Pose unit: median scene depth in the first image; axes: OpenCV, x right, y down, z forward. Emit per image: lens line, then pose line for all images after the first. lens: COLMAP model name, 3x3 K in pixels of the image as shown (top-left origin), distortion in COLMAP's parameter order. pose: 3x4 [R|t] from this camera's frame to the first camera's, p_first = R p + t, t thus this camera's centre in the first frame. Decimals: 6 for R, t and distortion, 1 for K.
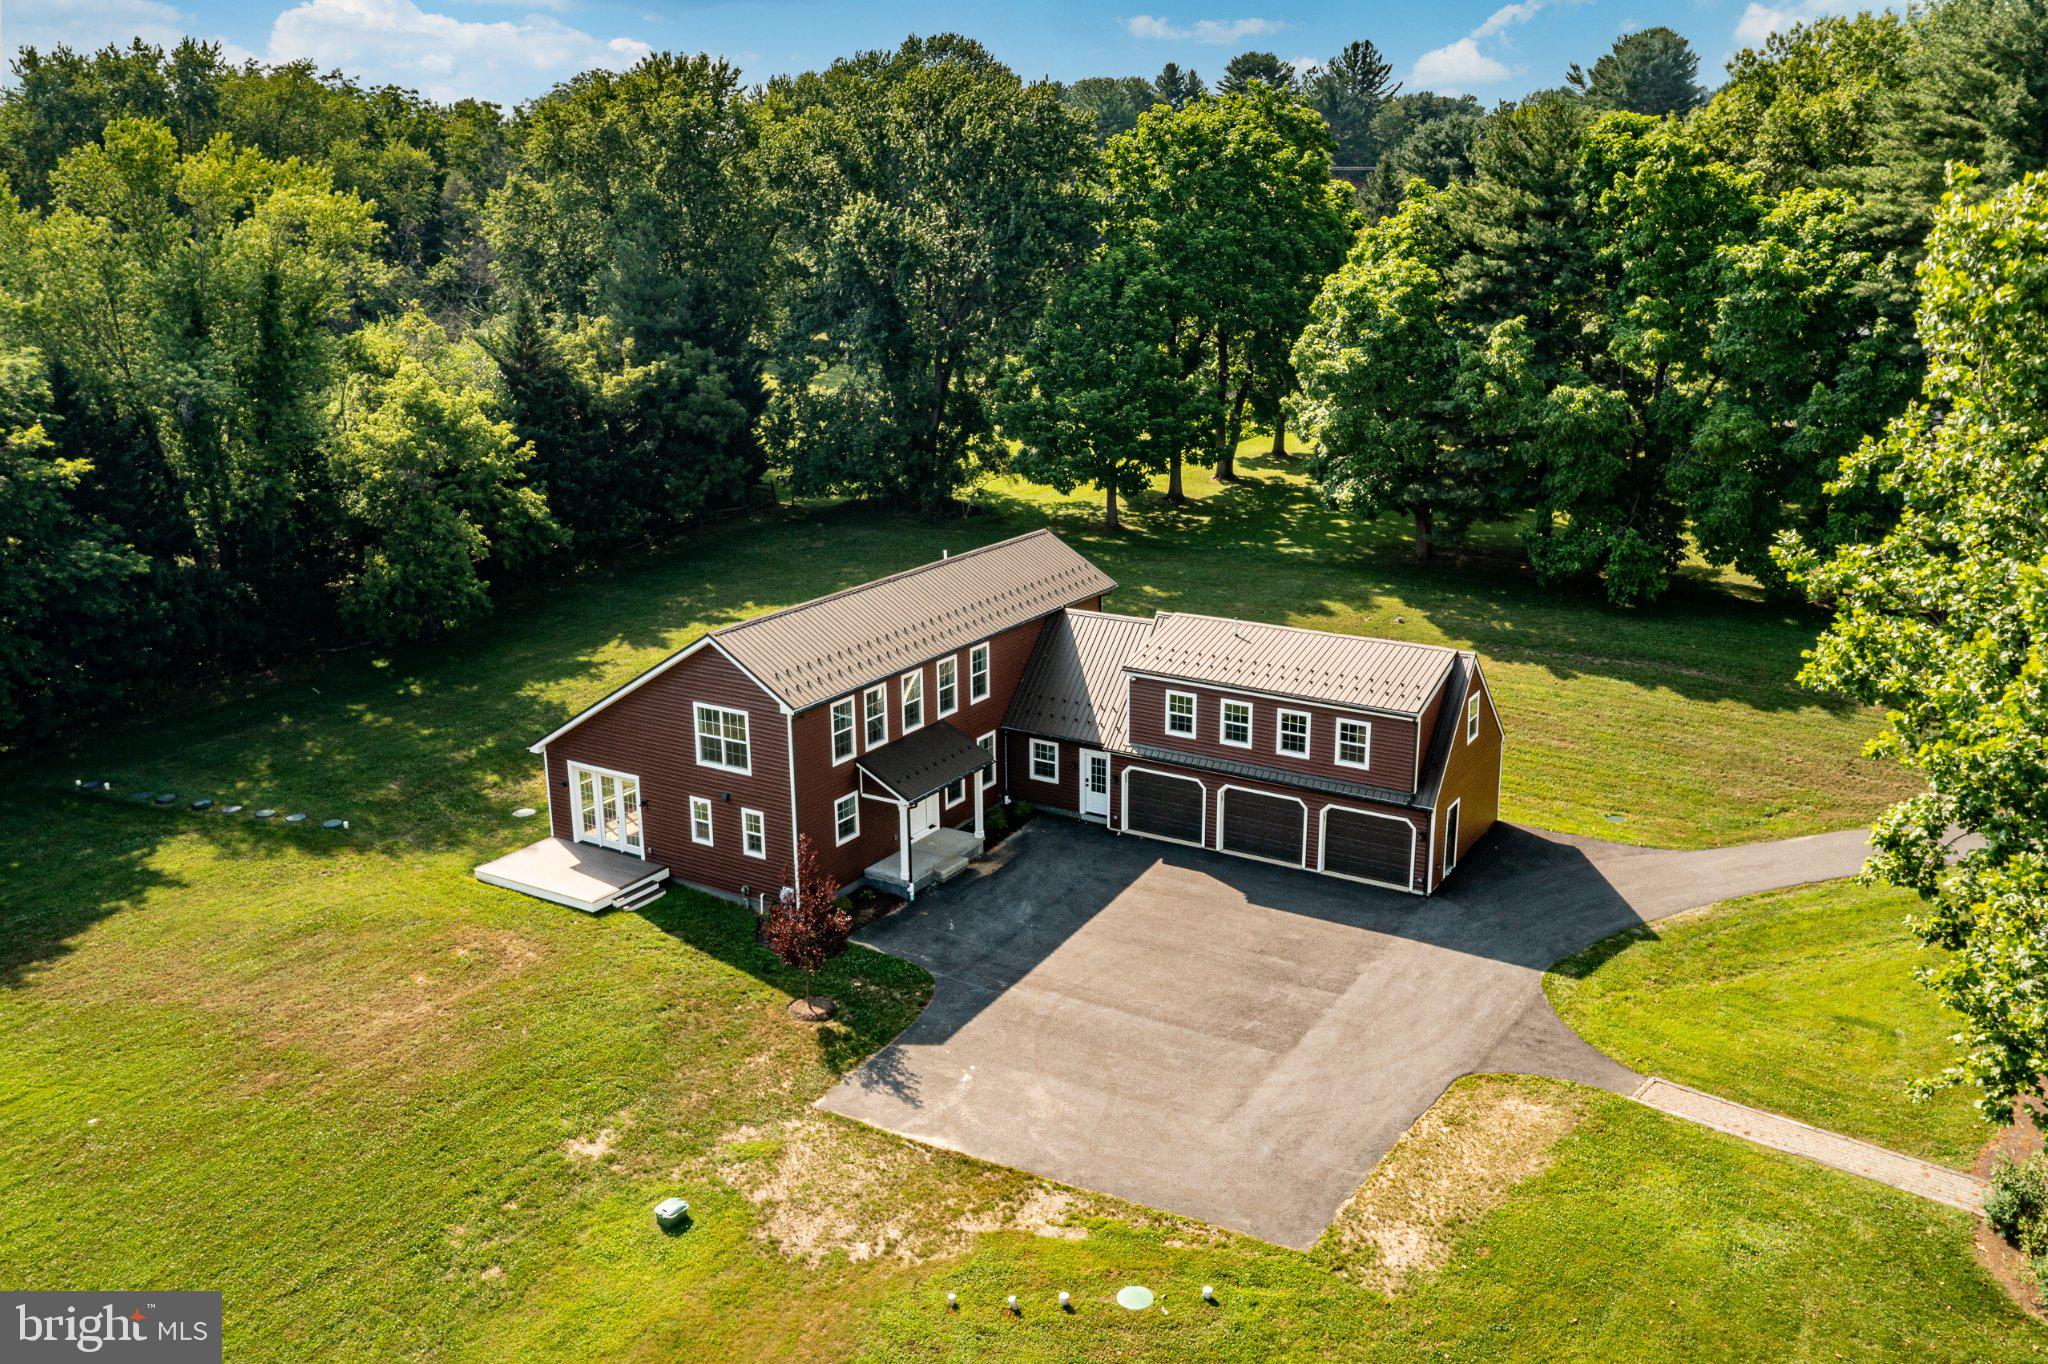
lens RADIAL K [[1633.1, 0, 1025.9], [0, 1633.1, 689.1], [0, 0, 1]] dist [-0.007426, -0.003772]
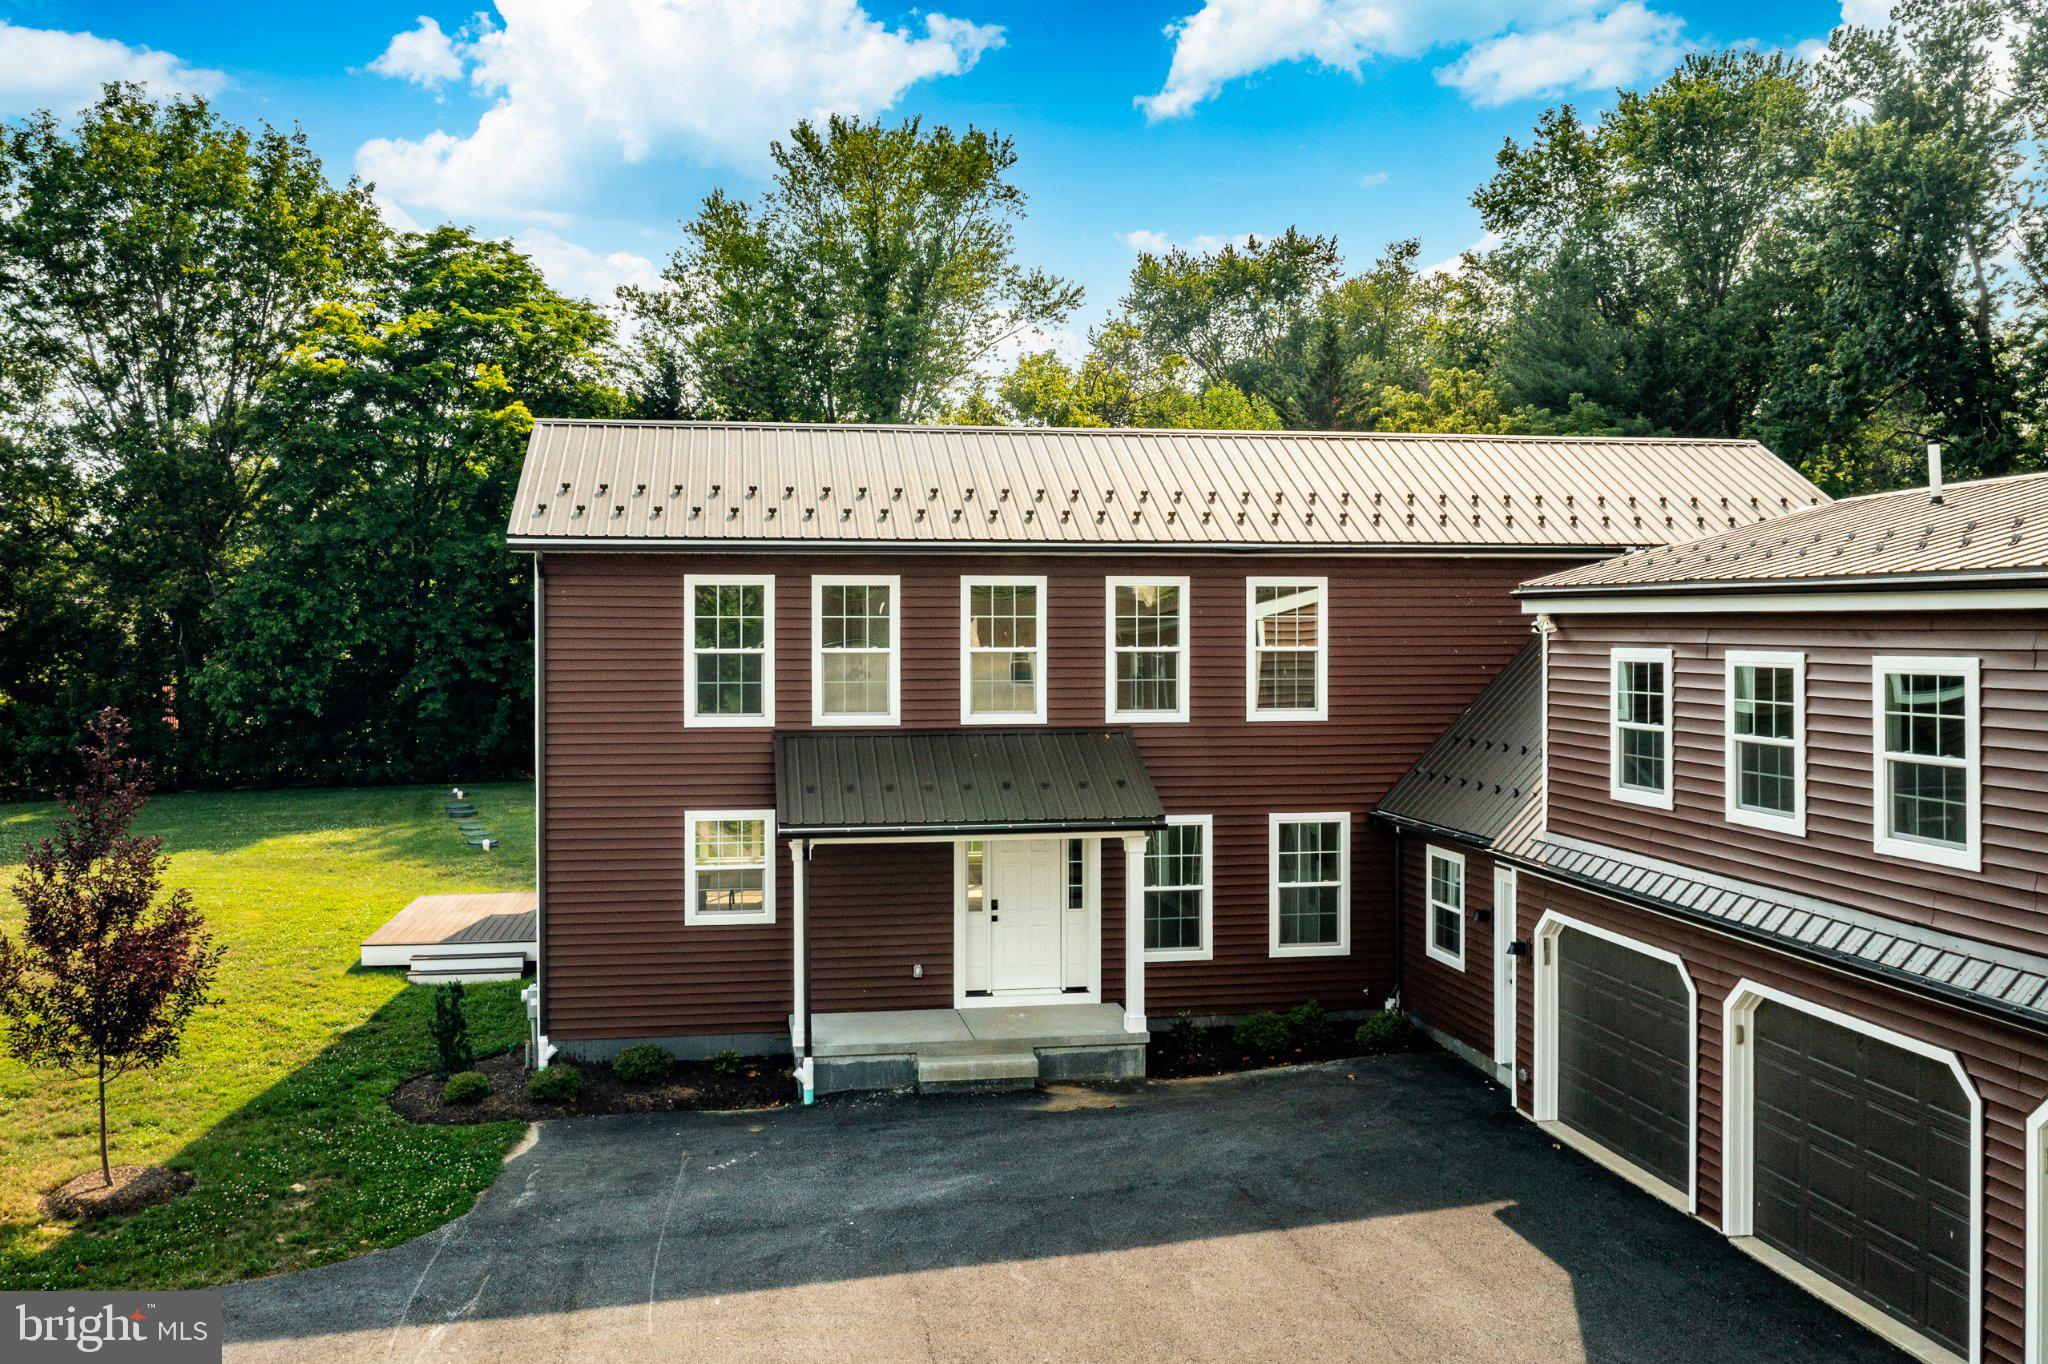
lens RADIAL K [[1669.4, 0, 985.0], [0, 1669.4, 633.6], [0, 0, 1]] dist [-0.011954, -0.005122]
pose [[0.650789, 0.006386, -0.759232, 0.254595], [-0.209576, 0.962627, -0.171546, 0.078489], [0.729761, 0.270757, 0.627805, 0.733885]]
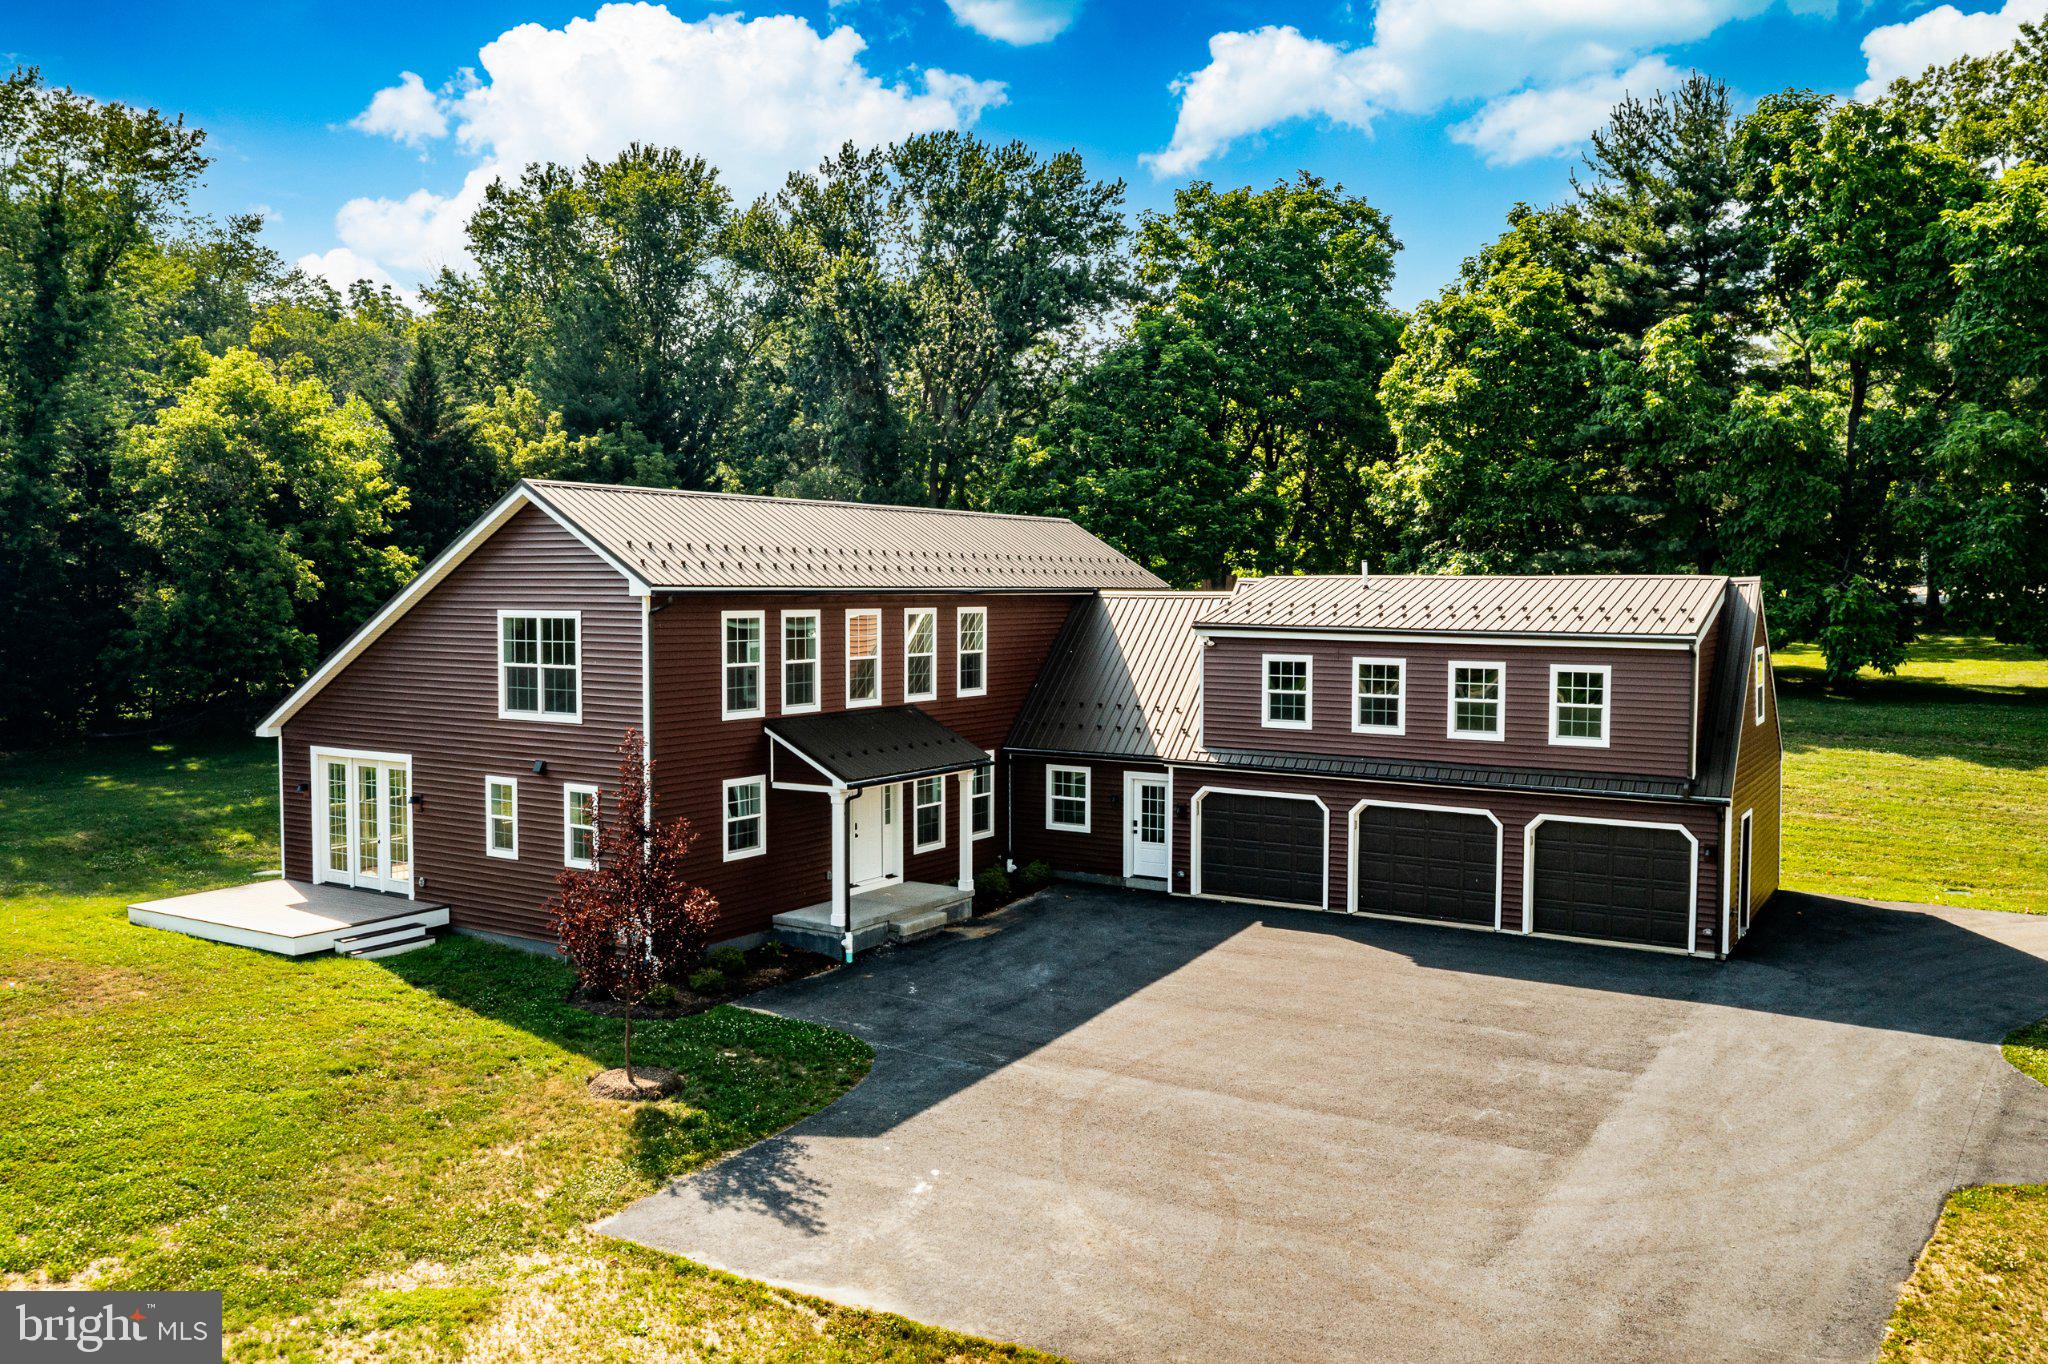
lens RADIAL K [[1629.1, 0, 1024.0], [0, 1629.1, 682.0], [0, 0, 1]] dist [-0.010323, 0.001268]
pose [[0.999921, 0.011621, -0.004746, -0.004363], [-0.012373, 0.976228, -0.216395, 0.153428], [0.002119, 0.216436, 0.976294, 0.390886]]
